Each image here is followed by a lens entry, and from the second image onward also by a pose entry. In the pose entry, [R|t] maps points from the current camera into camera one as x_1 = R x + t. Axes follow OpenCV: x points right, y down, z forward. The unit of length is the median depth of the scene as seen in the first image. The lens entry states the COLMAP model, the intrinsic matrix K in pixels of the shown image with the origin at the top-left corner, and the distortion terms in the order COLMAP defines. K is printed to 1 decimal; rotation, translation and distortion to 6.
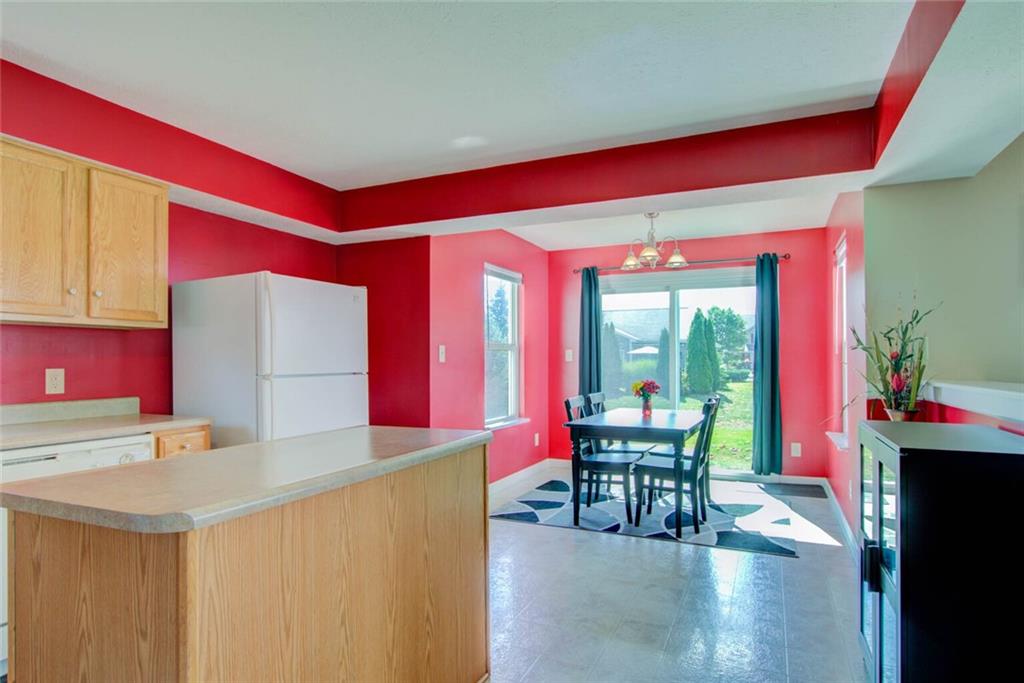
lens RADIAL K [[563.8, 0, 501.6], [0, 563.8, 353.3], [0, 0, 1]] dist [-0.012750, 0.009292]
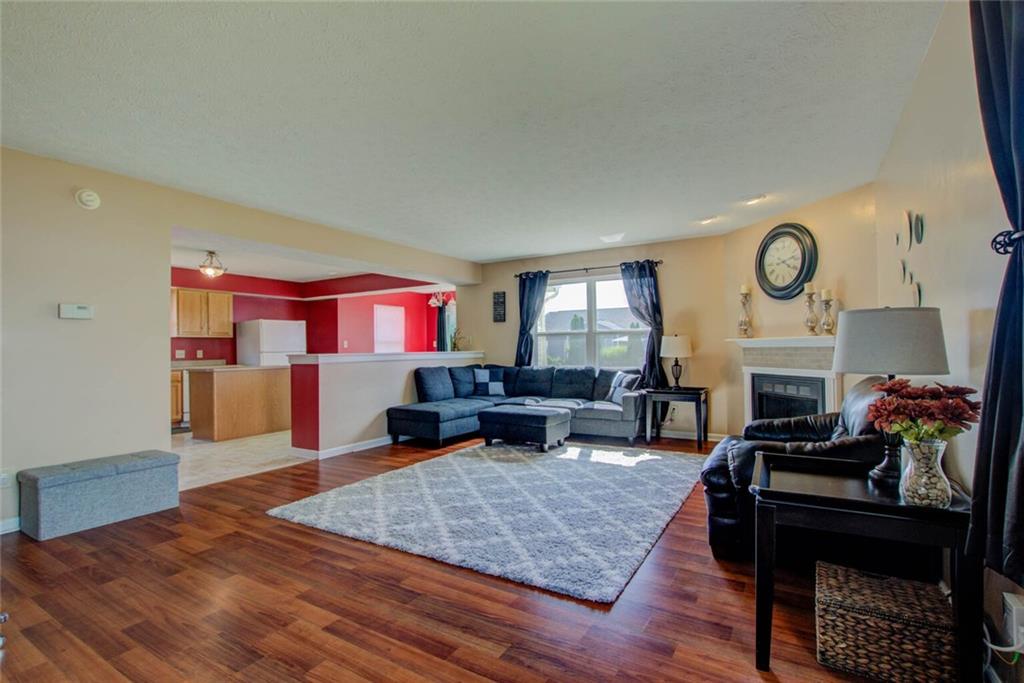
lens RADIAL K [[472.0, 0, 515.7], [0, 472.0, 340.4], [0, 0, 1]] dist [-0.020453, 0.000081]
pose [[0.994904, -0.012082, -0.100097, 1.204761], [0.011641, 0.999920, -0.004990, 0.004257], [0.100149, 0.003800, 0.994965, -1.406377]]
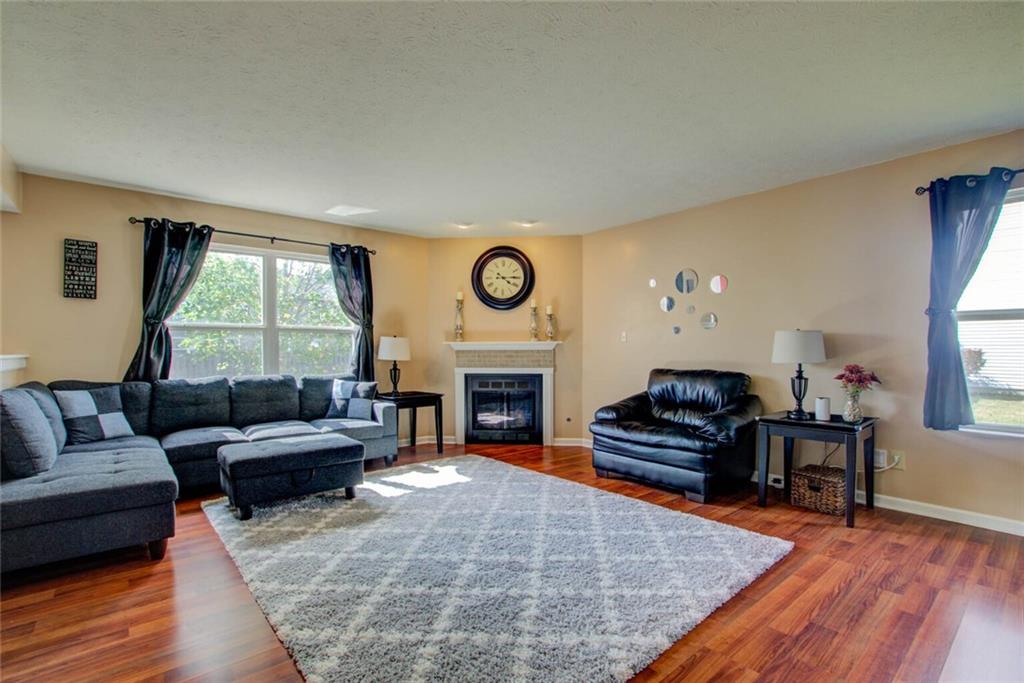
lens RADIAL K [[472.0, 0, 533.5], [0, 472.0, 356.6], [0, 0, 1]] dist [-0.020453, 0.000081]
pose [[0.416294, -0.016854, 0.909074, 0.305593], [-0.009463, 0.999694, 0.022868, 0.011691], [-0.909181, -0.018123, 0.416007, -0.662239]]
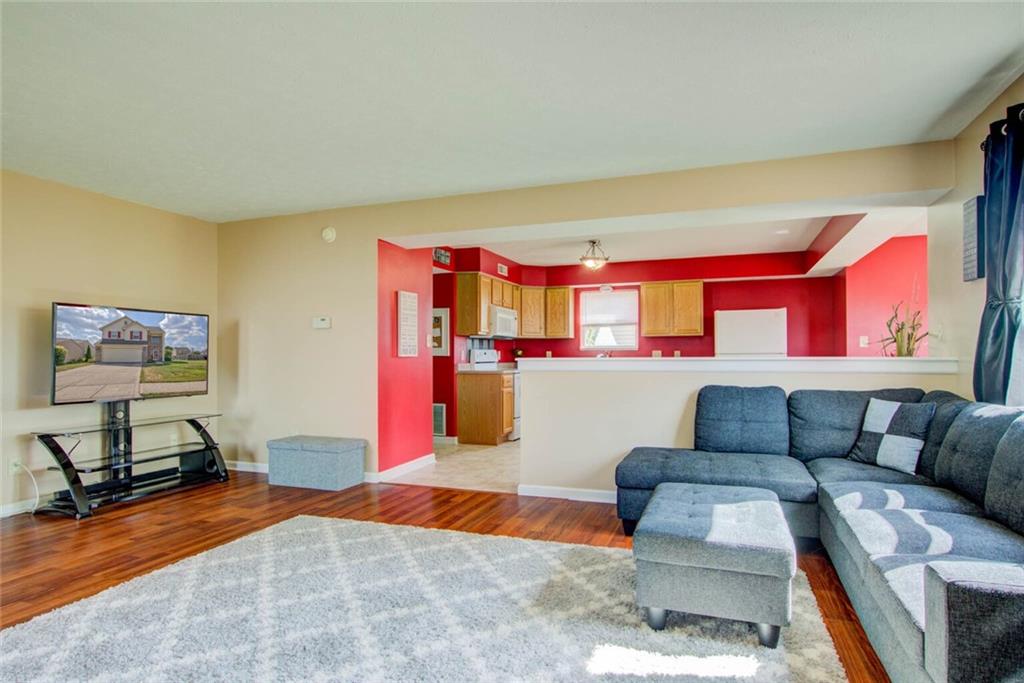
lens RADIAL K [[563.8, 0, 528.3], [0, 563.8, 354.6], [0, 0, 1]] dist [-0.012750, 0.009292]
pose [[0.096614, 0.002235, -0.995319, 1.834915], [0.017419, 0.999841, 0.003936, 0.019998], [0.995169, -0.017718, 0.096560, -0.042222]]
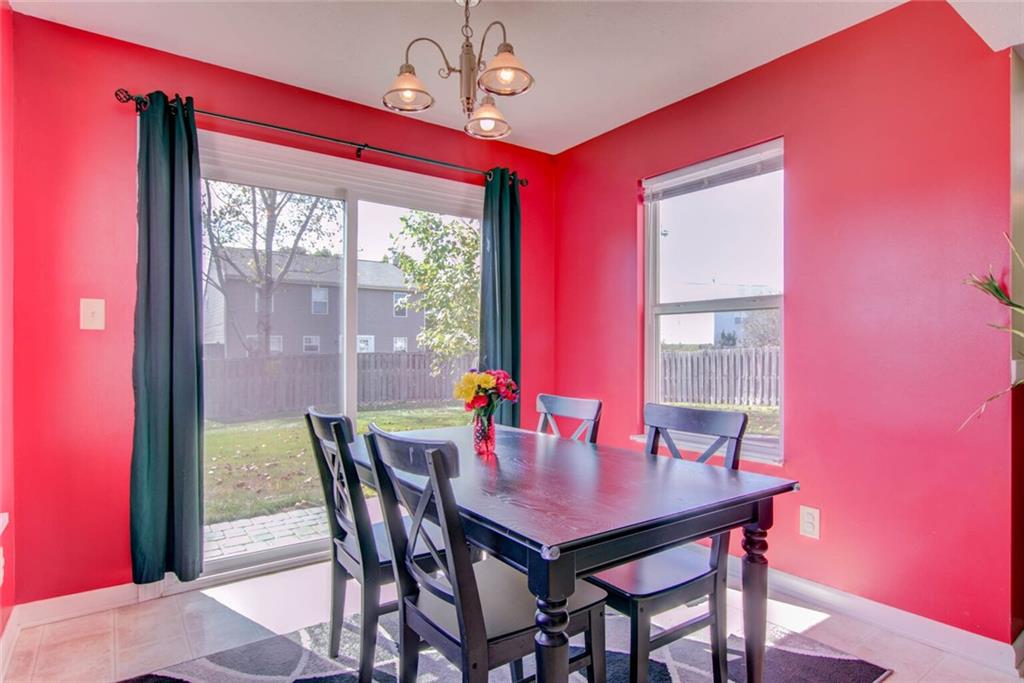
lens RADIAL K [[563.8, 0, 514.0], [0, 563.8, 347.8], [0, 0, 1]] dist [-0.012750, 0.009292]
pose [[0.495289, 0.006601, 0.868703, -0.161229], [-0.013254, 0.999912, -0.000041, 0.050588], [-0.868627, -0.011493, 0.495333, 1.253142]]
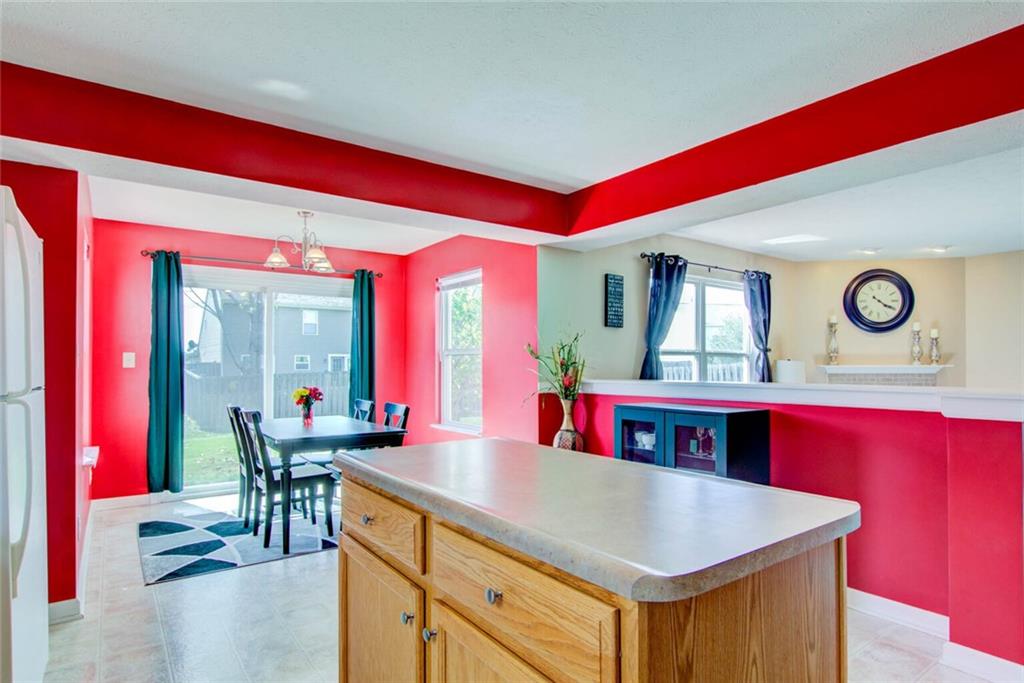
lens RADIAL K [[563.8, 0, 519.7], [0, 563.8, 356.8], [0, 0, 1]] dist [-0.012750, 0.009292]
pose [[0.490258, 0.016307, 0.871425, -0.642510], [-0.011114, 0.999861, -0.012458, 0.007328], [-0.871507, -0.003578, 0.490371, 0.359211]]
